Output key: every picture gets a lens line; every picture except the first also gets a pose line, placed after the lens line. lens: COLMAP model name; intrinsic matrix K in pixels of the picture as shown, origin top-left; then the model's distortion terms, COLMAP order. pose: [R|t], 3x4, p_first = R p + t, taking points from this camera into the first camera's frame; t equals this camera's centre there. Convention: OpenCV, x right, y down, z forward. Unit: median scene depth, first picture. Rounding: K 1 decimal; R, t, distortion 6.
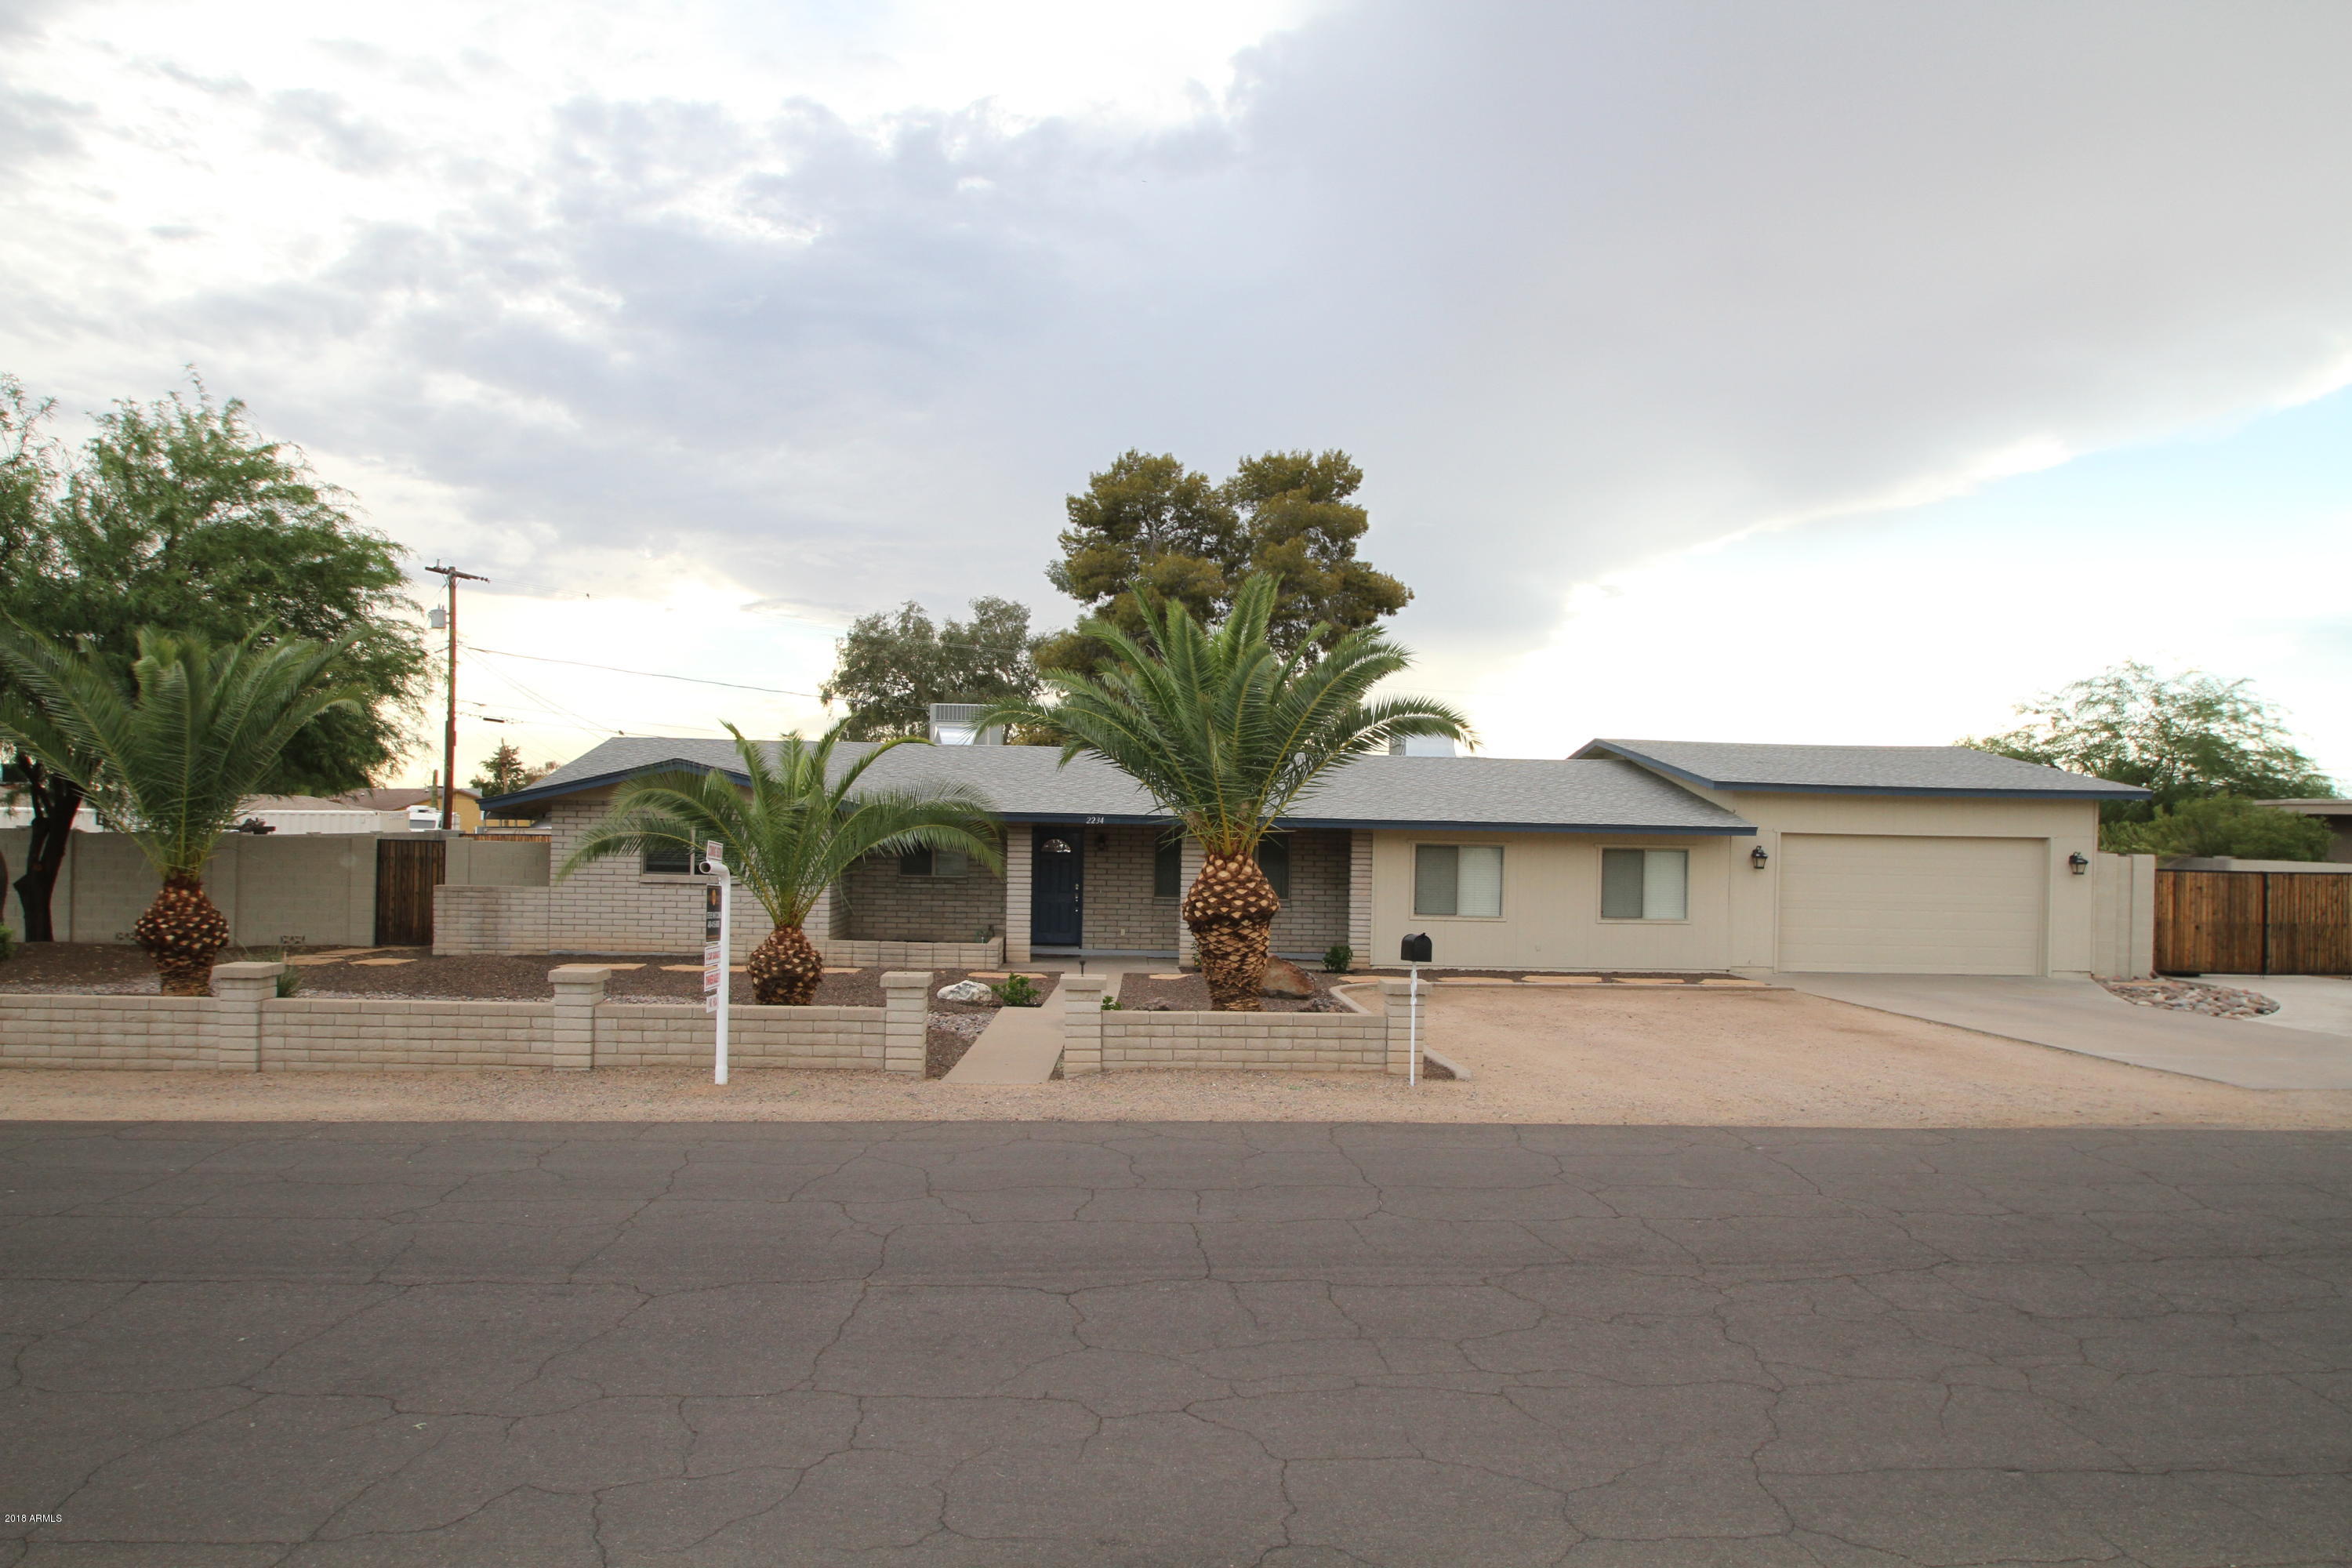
lens RADIAL K [[1551.9, 0, 1187.9], [0, 1551.9, 807.3], [0, 0, 1]] dist [-0.017733, 0.001841]
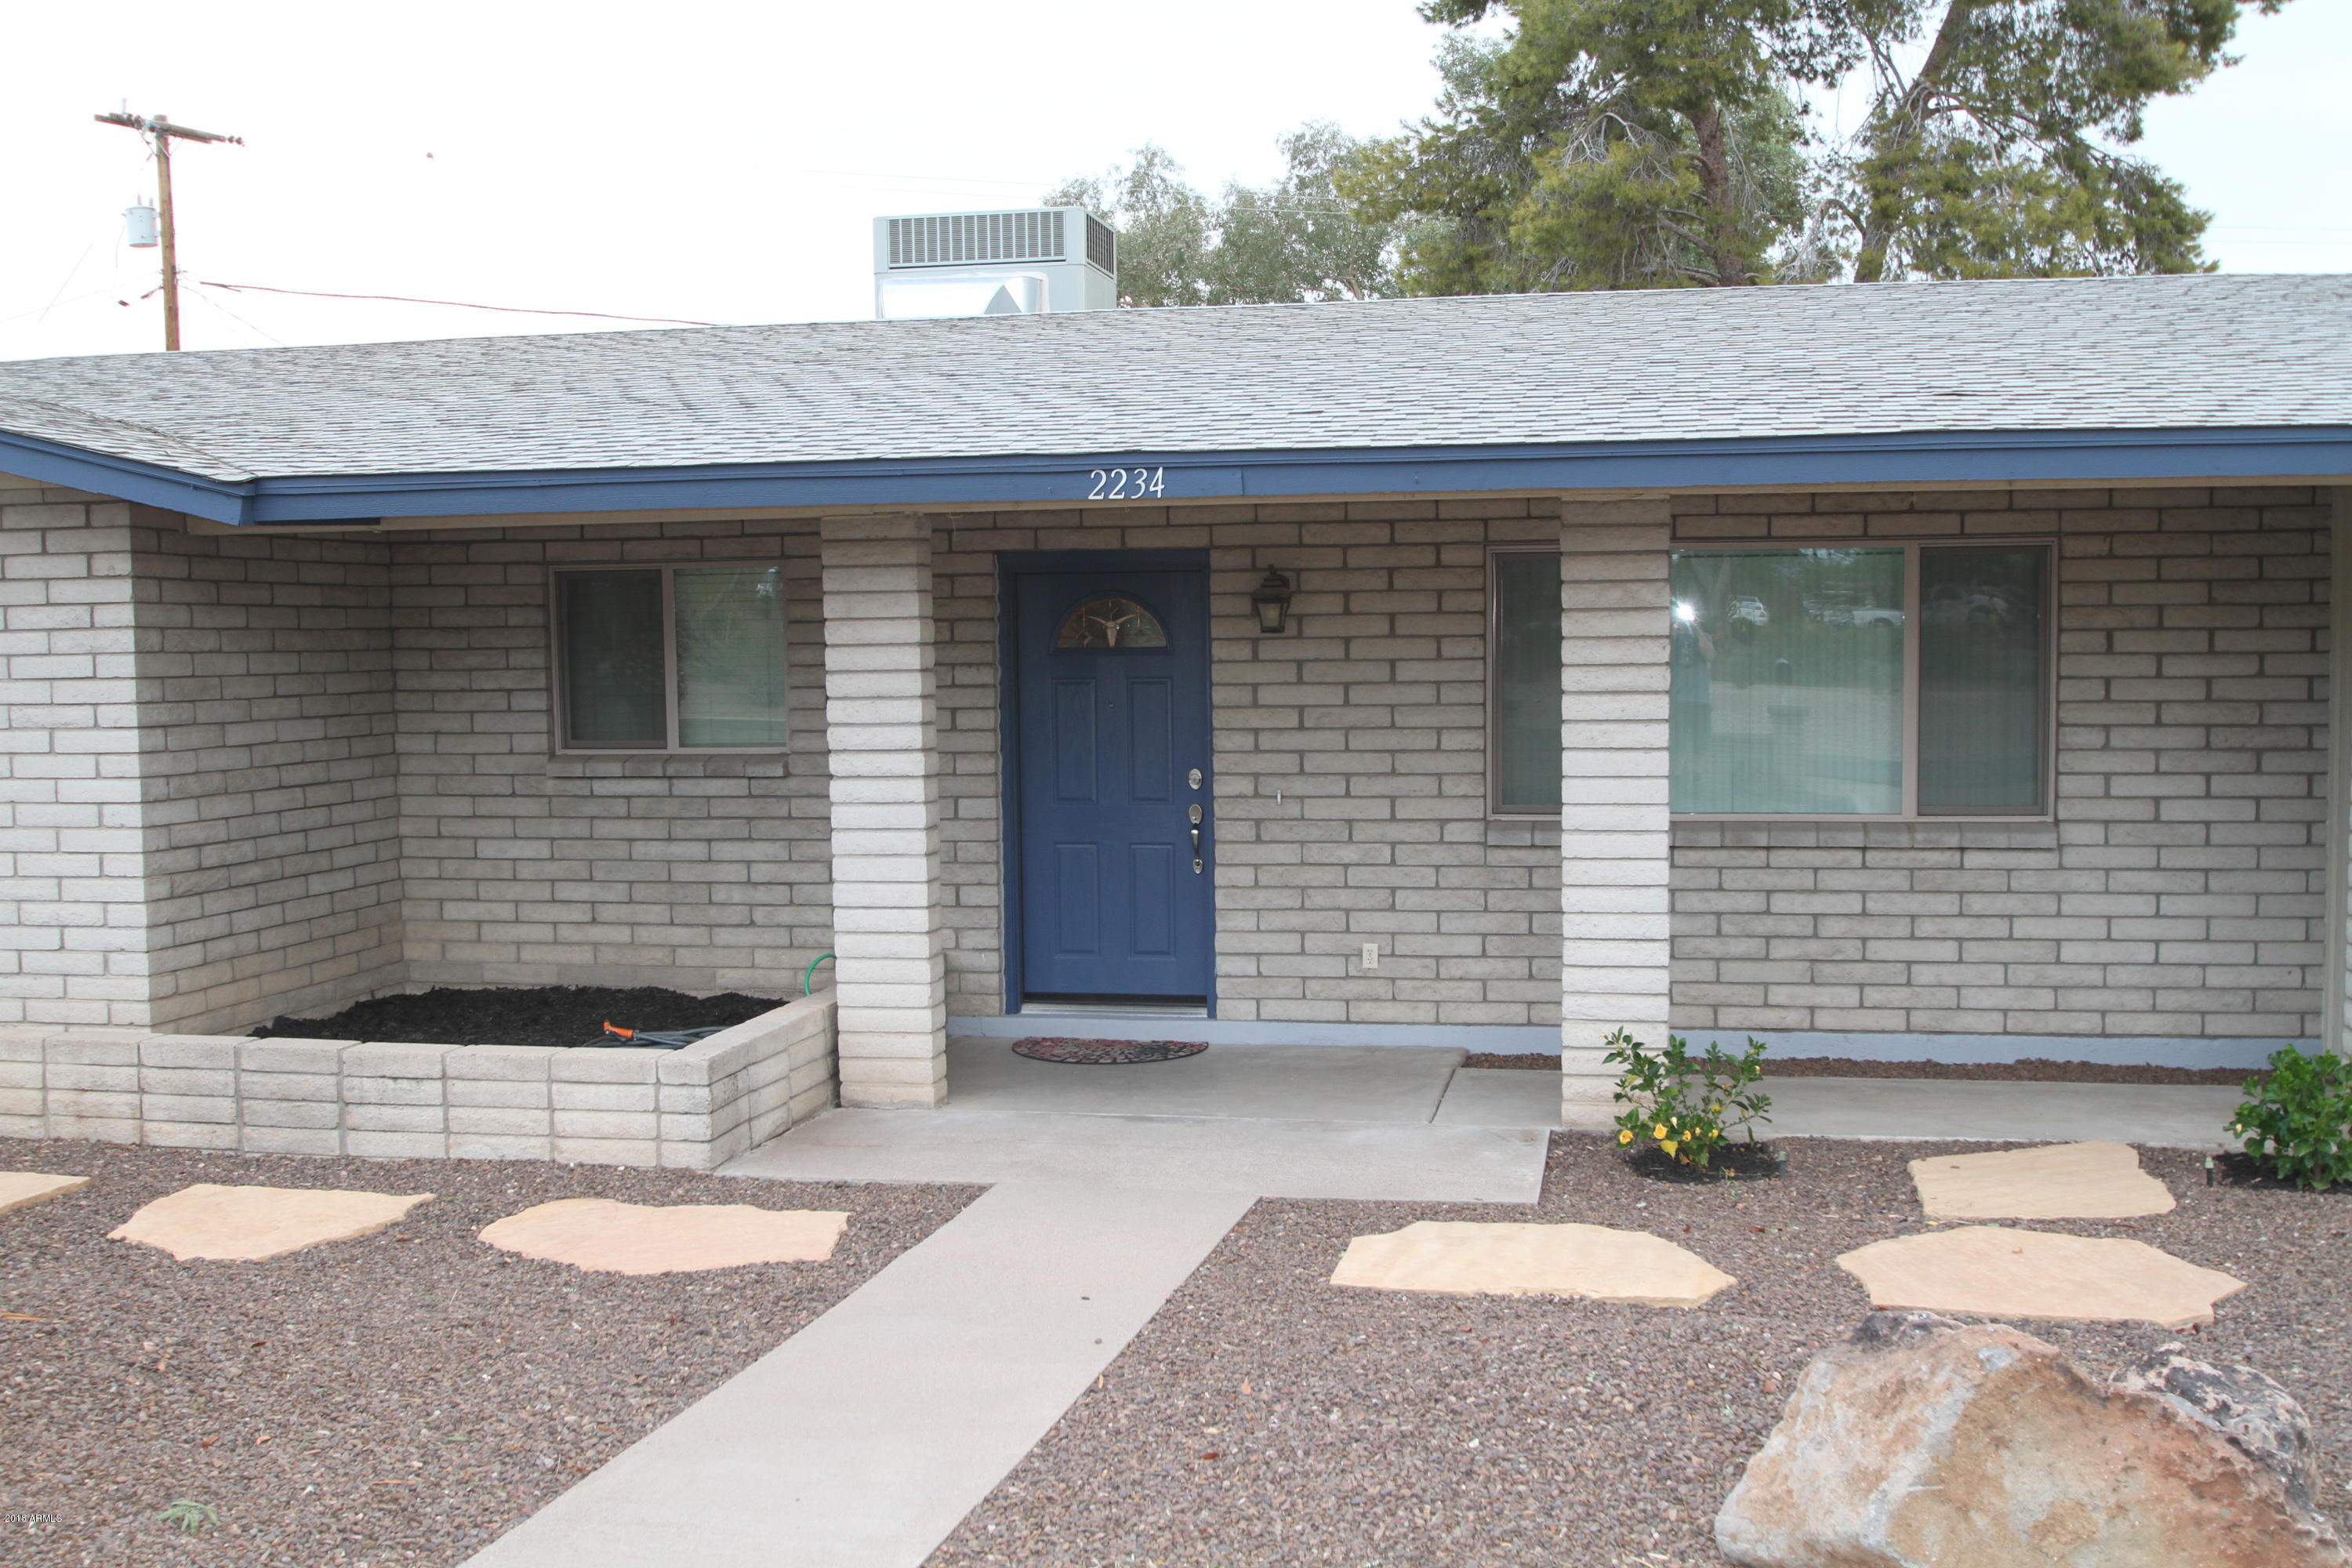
lens RADIAL K [[2409.6, 0, 1177.3], [0, 2409.6, 895.2], [0, 0, 1]] dist [-0.069253, -0.012420]
pose [[0.967242, -0.004664, -0.253813, 0.028068], [0.034089, 0.993162, 0.111657, 0.025950], [0.251556, -0.116652, 0.960787, 0.623959]]
